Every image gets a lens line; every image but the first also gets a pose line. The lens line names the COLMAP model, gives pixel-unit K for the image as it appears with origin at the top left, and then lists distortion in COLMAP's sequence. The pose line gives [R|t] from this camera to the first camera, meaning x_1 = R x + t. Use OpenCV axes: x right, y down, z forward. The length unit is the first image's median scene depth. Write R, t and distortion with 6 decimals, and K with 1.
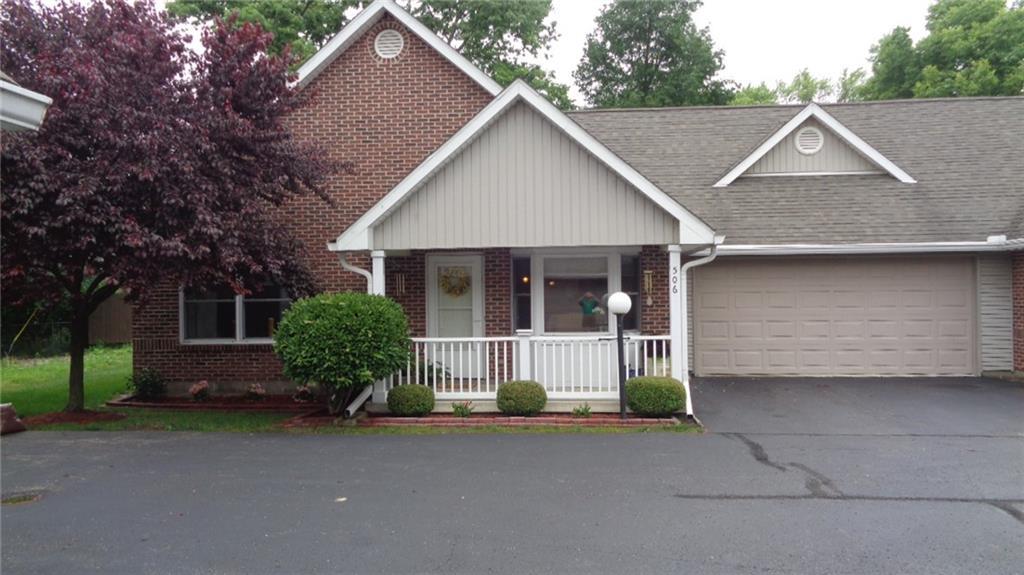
lens RADIAL K [[773.3, 0, 512.3], [0, 773.3, 281.4], [0, 0, 1]] dist [0.001348, 0.002026]
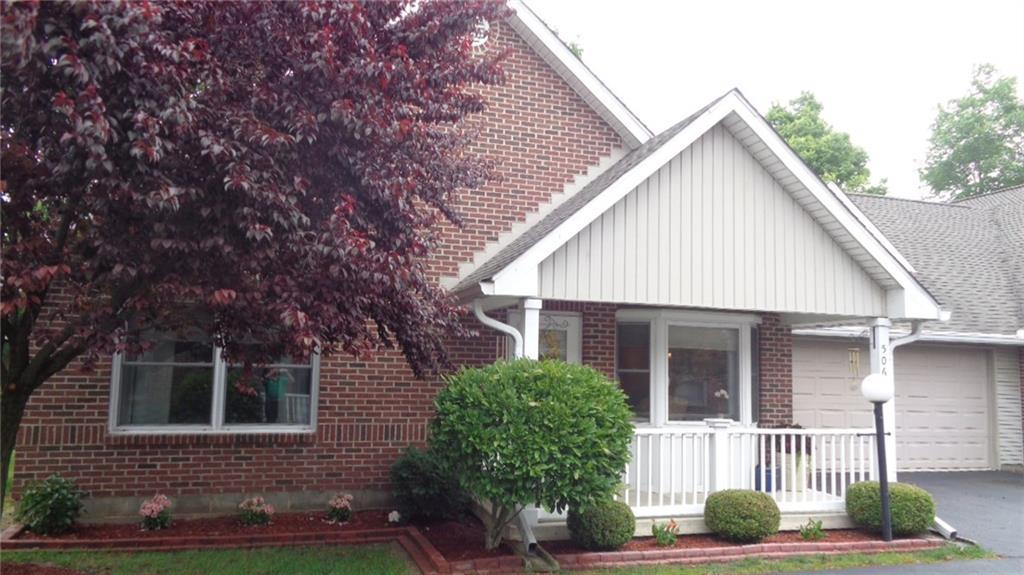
lens RADIAL K [[773.3, 0, 507.5], [0, 773.3, 282.3], [0, 0, 1]] dist [0.001348, 0.002026]
pose [[0.924685, 0.077366, 0.372789, -0.391526], [-0.039069, 0.993249, -0.109224, 0.017844], [-0.378723, 0.086433, 0.921465, 0.322178]]
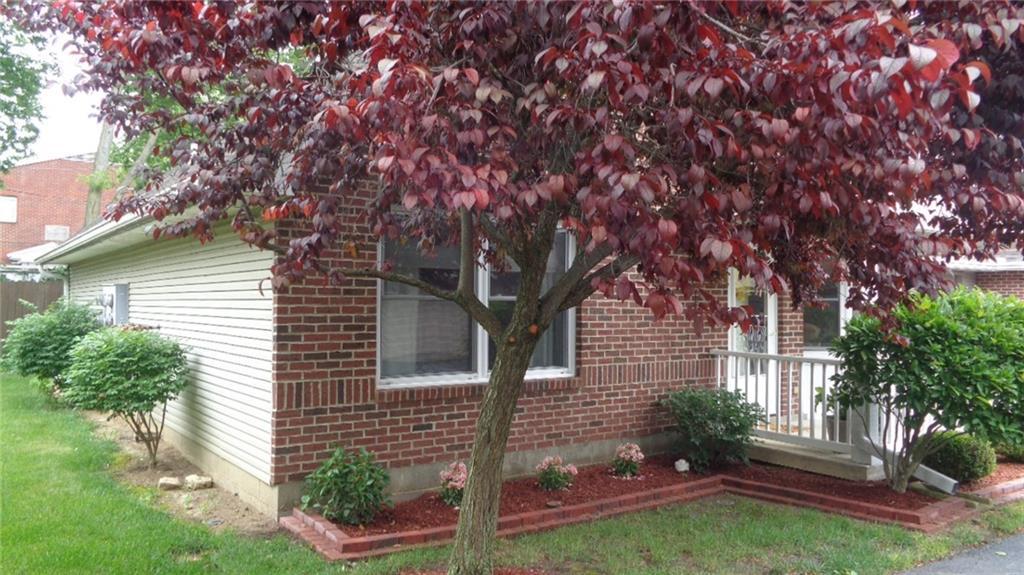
lens RADIAL K [[773.3, 0, 502.2], [0, 773.3, 281.2], [0, 0, 1]] dist [0.001348, 0.002026]
pose [[0.748302, 0.043431, 0.661935, -0.711286], [-0.030544, 0.999052, -0.031021, 0.030085], [-0.662654, 0.002995, 0.748919, 0.626268]]
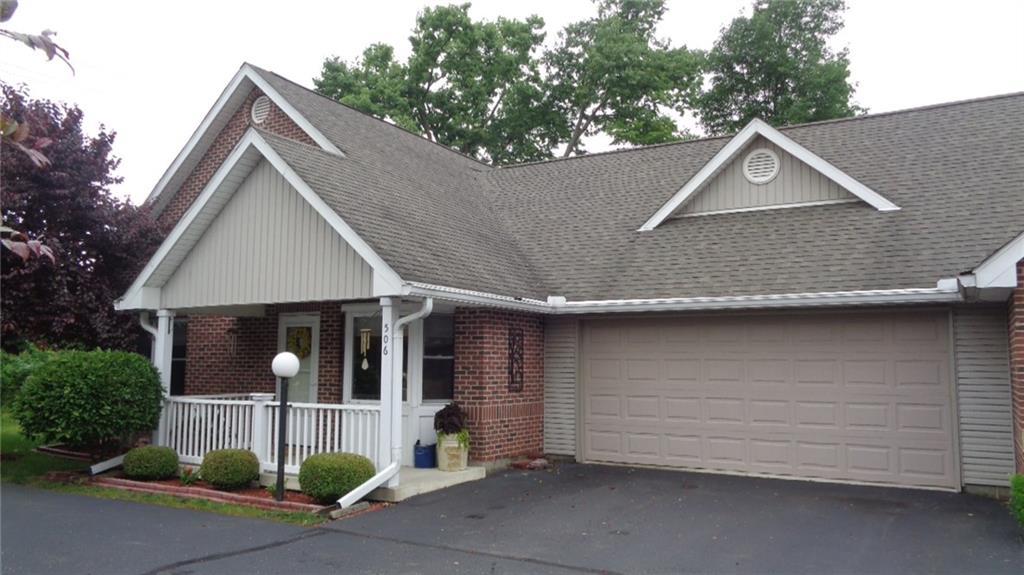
lens RADIAL K [[773.3, 0, 518.2], [0, 773.3, 272.5], [0, 0, 1]] dist [0.001348, 0.002026]
pose [[0.908635, -0.033257, -0.416265, 0.576346], [-0.010501, 0.994689, -0.102390, 0.008610], [0.417460, 0.097406, 0.903460, 0.240955]]
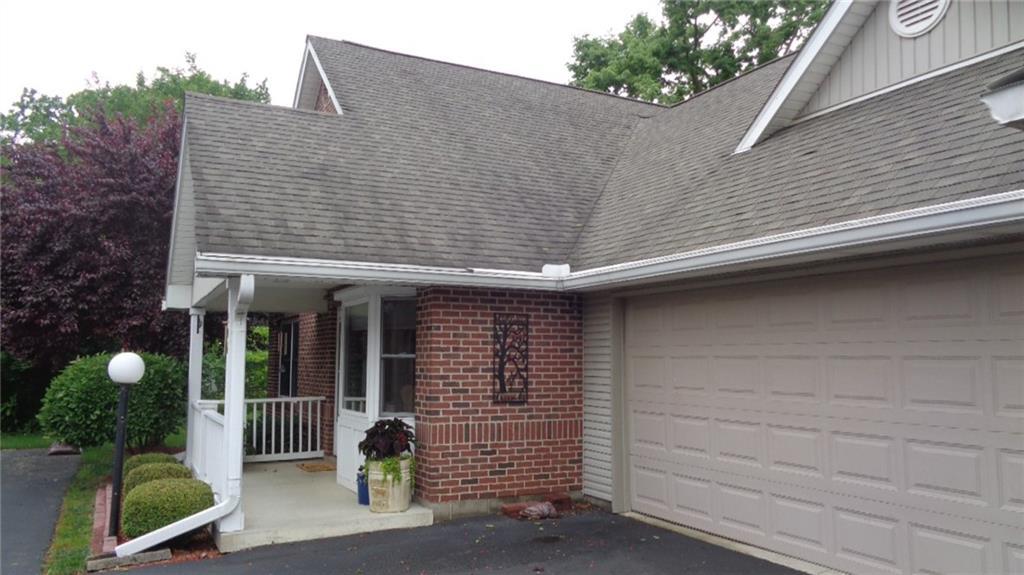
lens RADIAL K [[773.3, 0, 510.4], [0, 773.3, 273.1], [0, 0, 1]] dist [0.001348, 0.002026]
pose [[0.543987, -0.082276, -0.835050, 0.725404], [0.001473, 0.995273, -0.097102, 0.009197], [0.839092, 0.051592, 0.541537, 0.700644]]
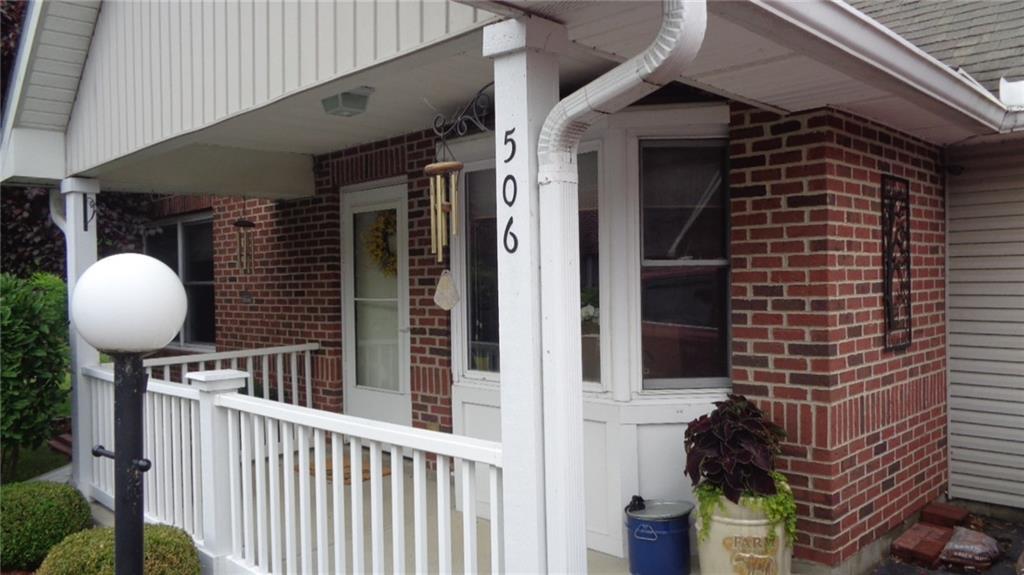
lens RADIAL K [[773.3, 0, 518.2], [0, 773.3, 288.9], [0, 0, 1]] dist [0.001348, 0.002026]
pose [[0.782102, 0.004118, -0.623137, 0.284152], [0.016643, 0.999483, 0.027494, 0.015789], [0.622929, -0.031874, 0.781629, 0.693339]]
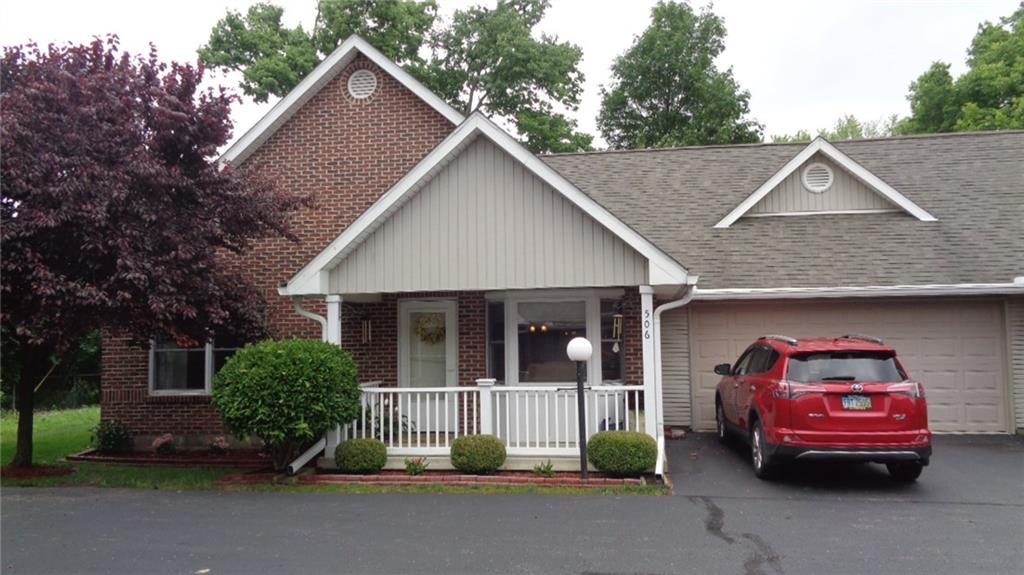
lens RADIAL K [[773.3, 0, 514.5], [0, 773.3, 282.4], [0, 0, 1]] dist [0.001348, 0.002026]
pose [[0.997685, -0.008057, -0.067525, 0.096110], [0.003425, 0.997650, -0.068433, 0.008563], [0.067918, 0.068044, 0.995368, 0.063577]]
